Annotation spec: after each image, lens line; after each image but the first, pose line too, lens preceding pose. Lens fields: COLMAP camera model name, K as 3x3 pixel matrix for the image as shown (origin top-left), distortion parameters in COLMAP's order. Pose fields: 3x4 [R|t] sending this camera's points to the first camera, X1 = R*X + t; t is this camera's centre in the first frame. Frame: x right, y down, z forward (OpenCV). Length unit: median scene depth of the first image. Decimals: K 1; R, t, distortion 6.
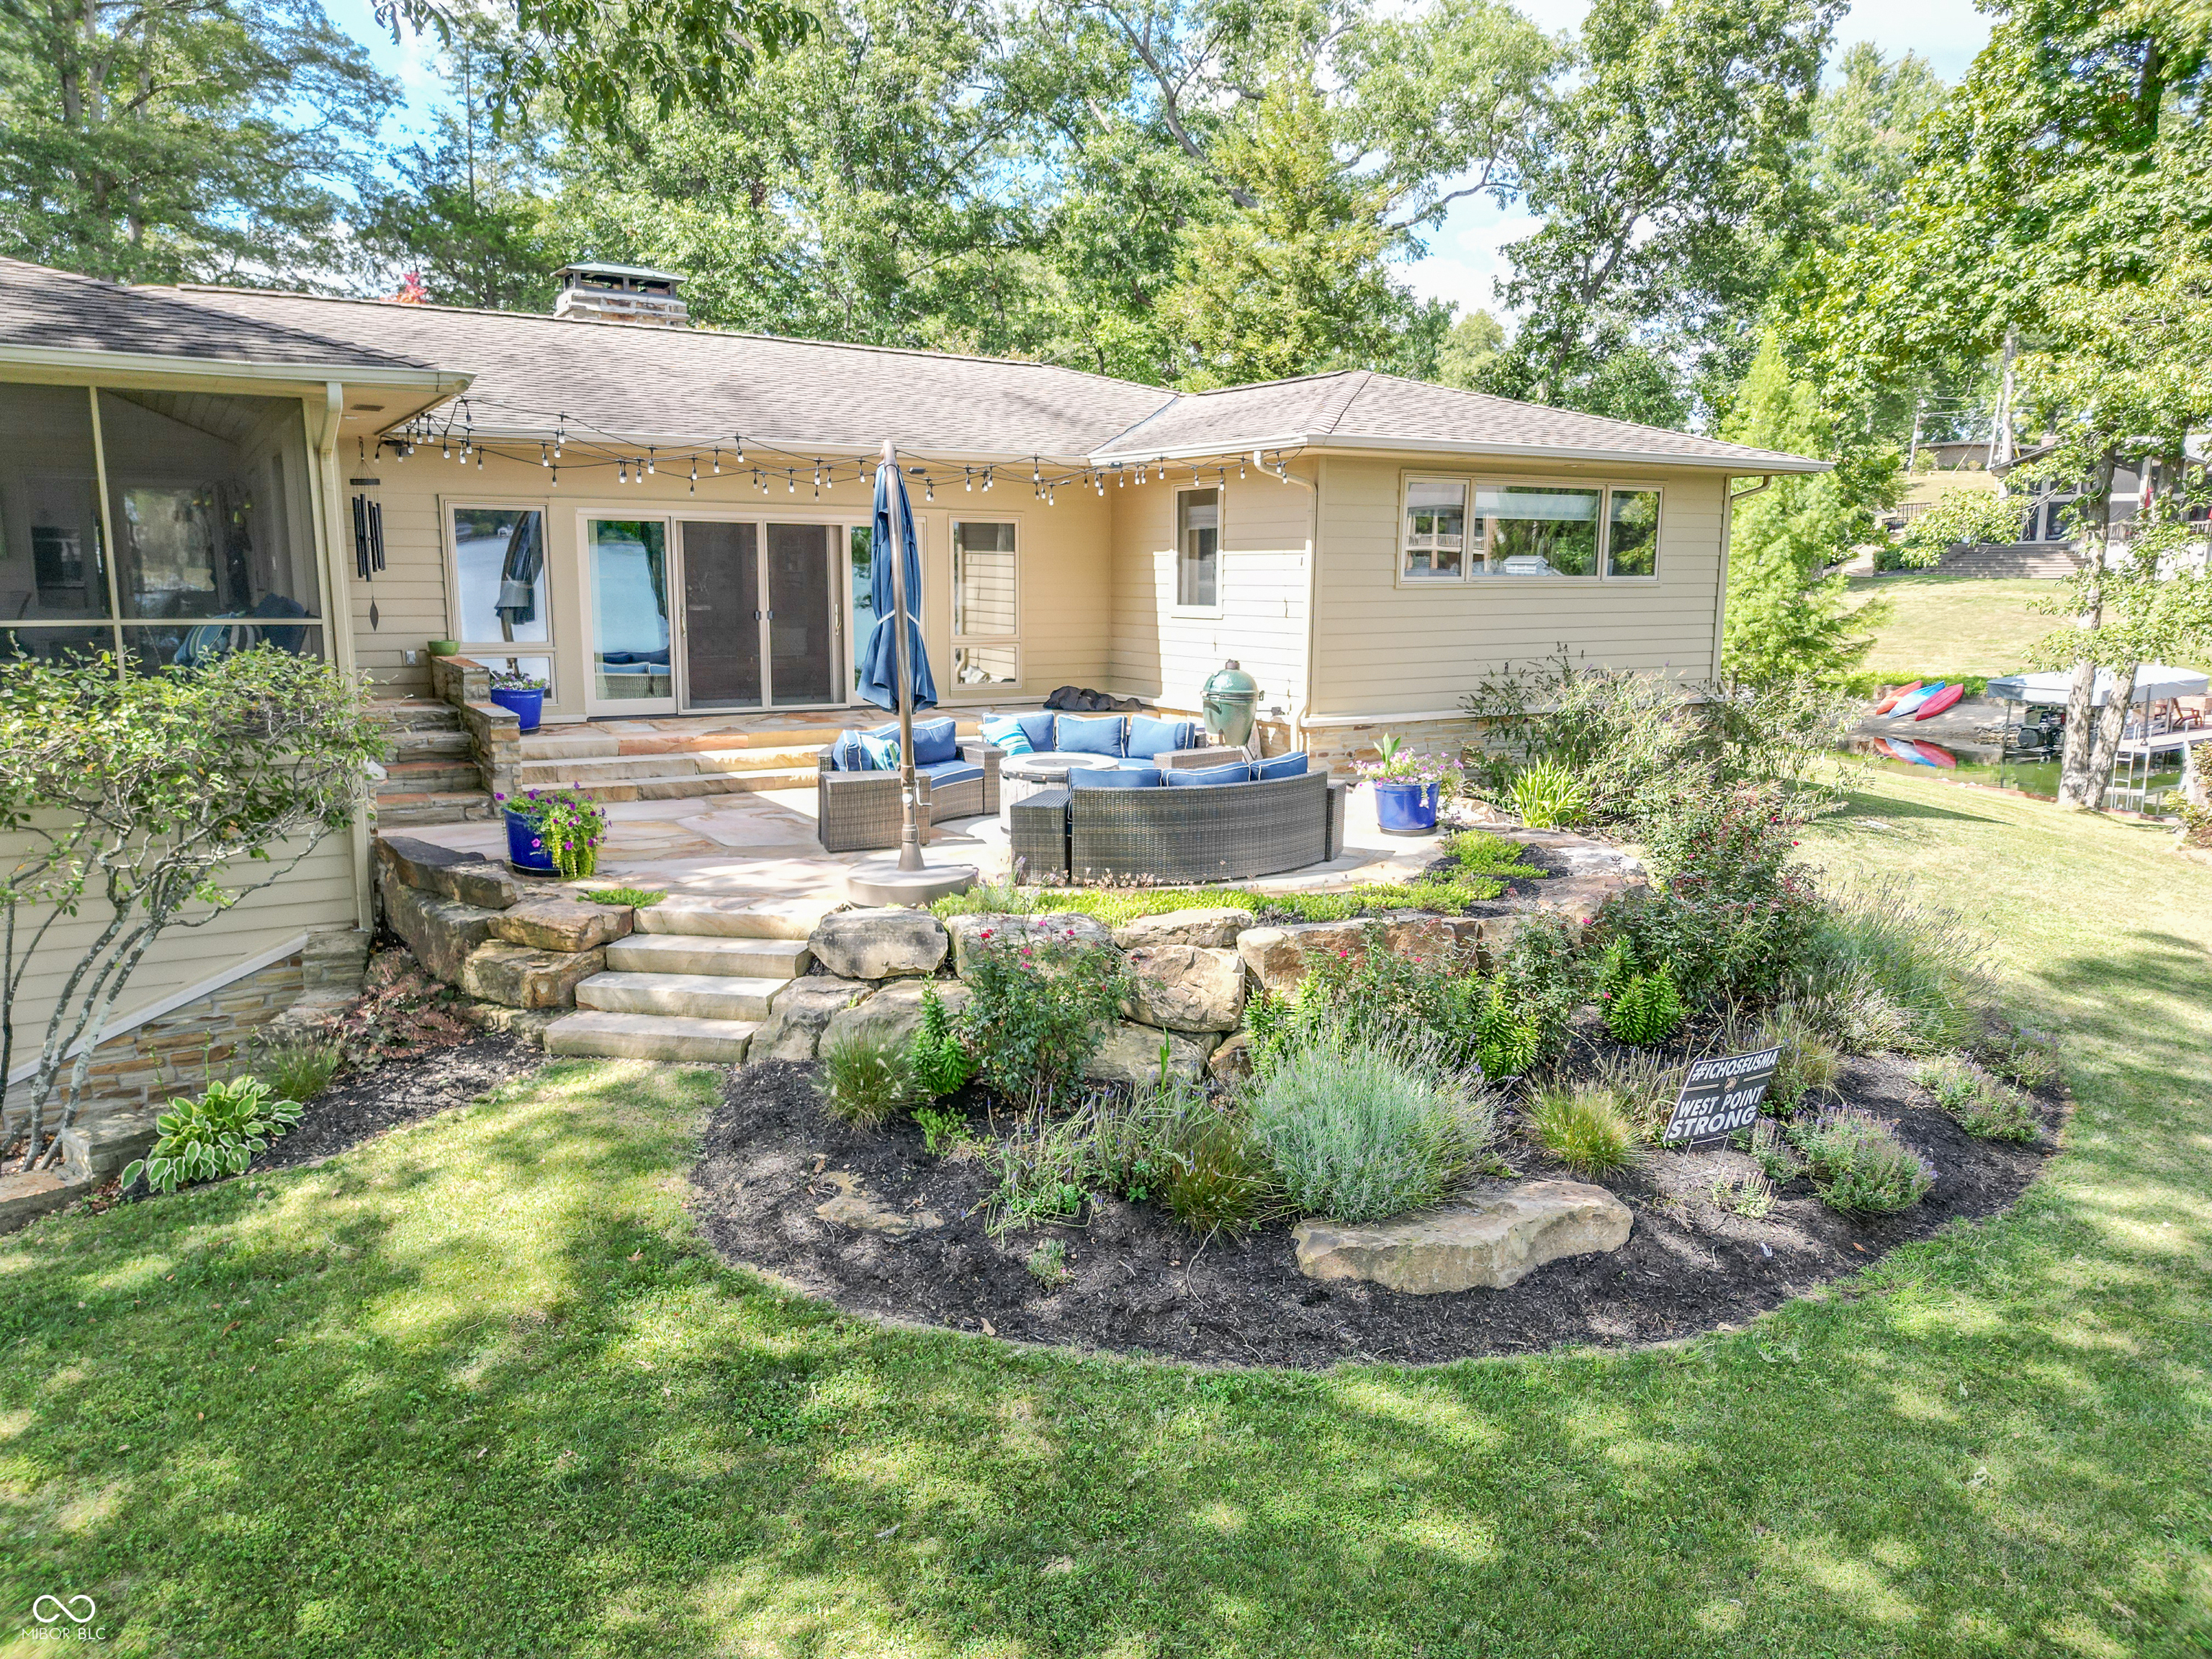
lens RADIAL K [[1587.2, 0, 1106.0], [0, 1587.2, 829.5], [0, 0, 1]] dist [0.020801, -0.002039]
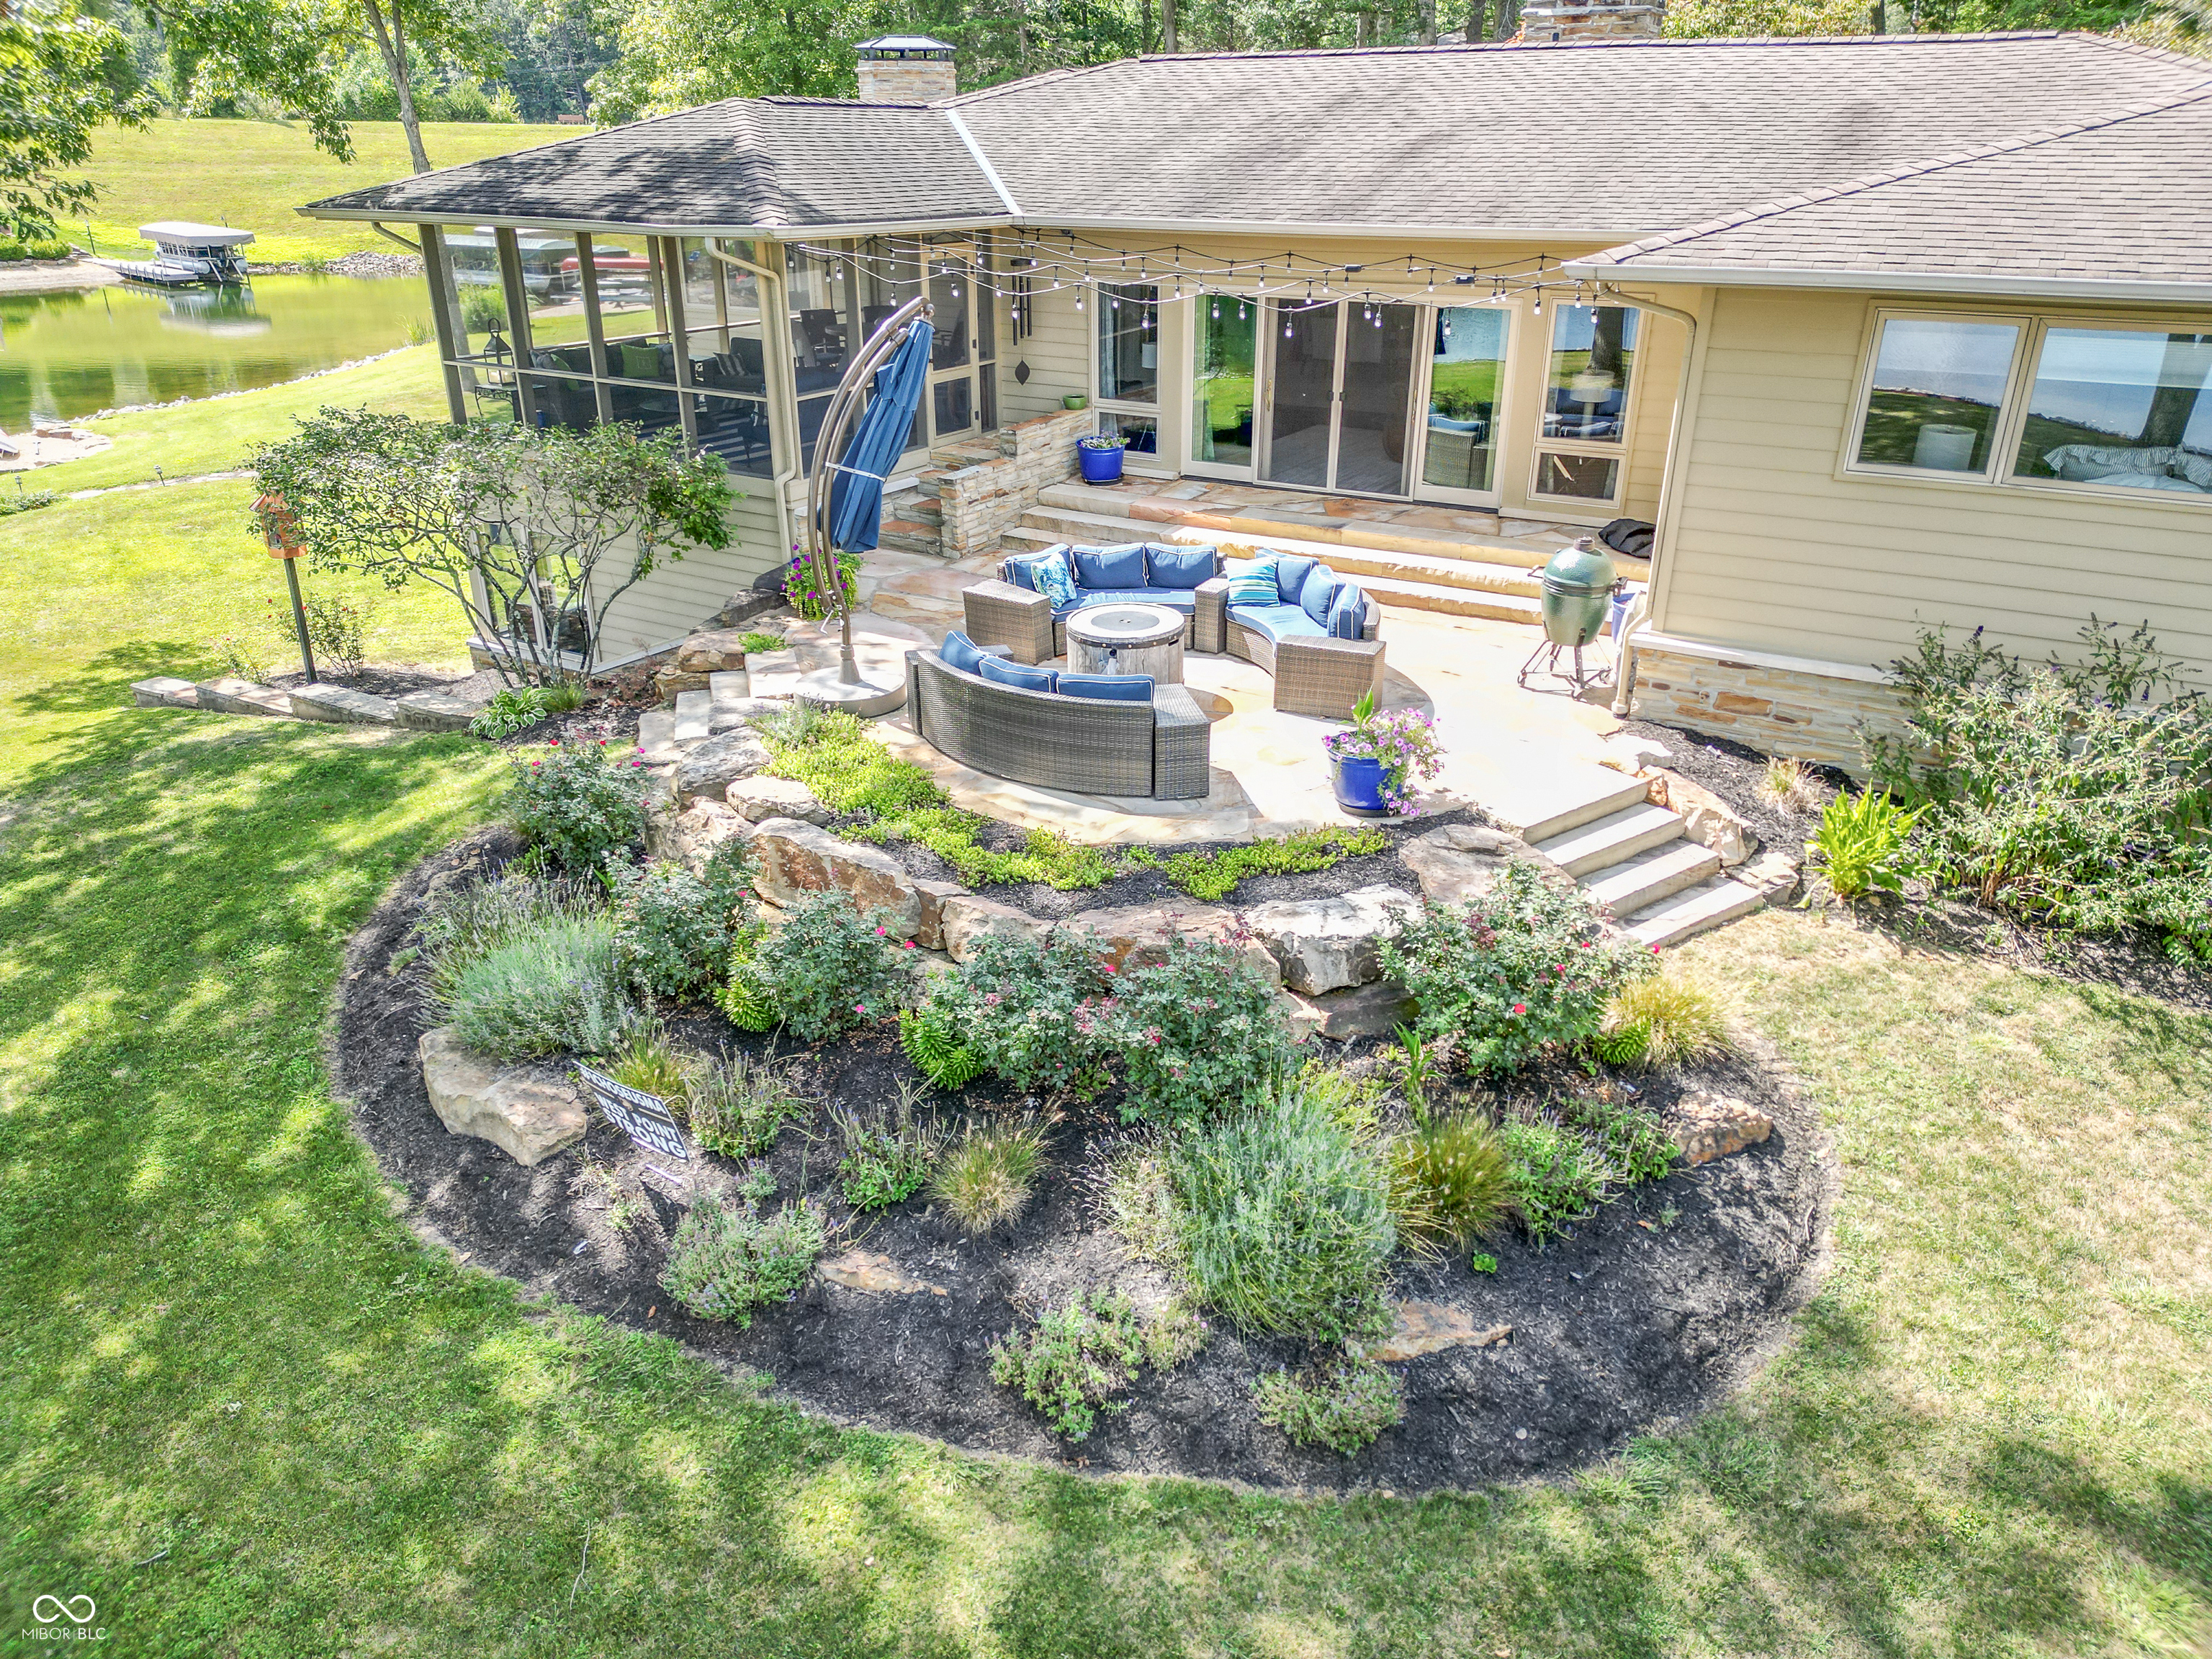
lens RADIAL K [[1543.2, 0, 1101.9], [0, 1543.2, 859.1], [0, 0, 1]] dist [0.094050, -0.082977]
pose [[0.450281, 0.374943, -0.810348, 1.358138], [-0.141285, 0.926046, 0.349969, -0.404136], [0.881638, -0.043094, 0.469954, 0.838799]]
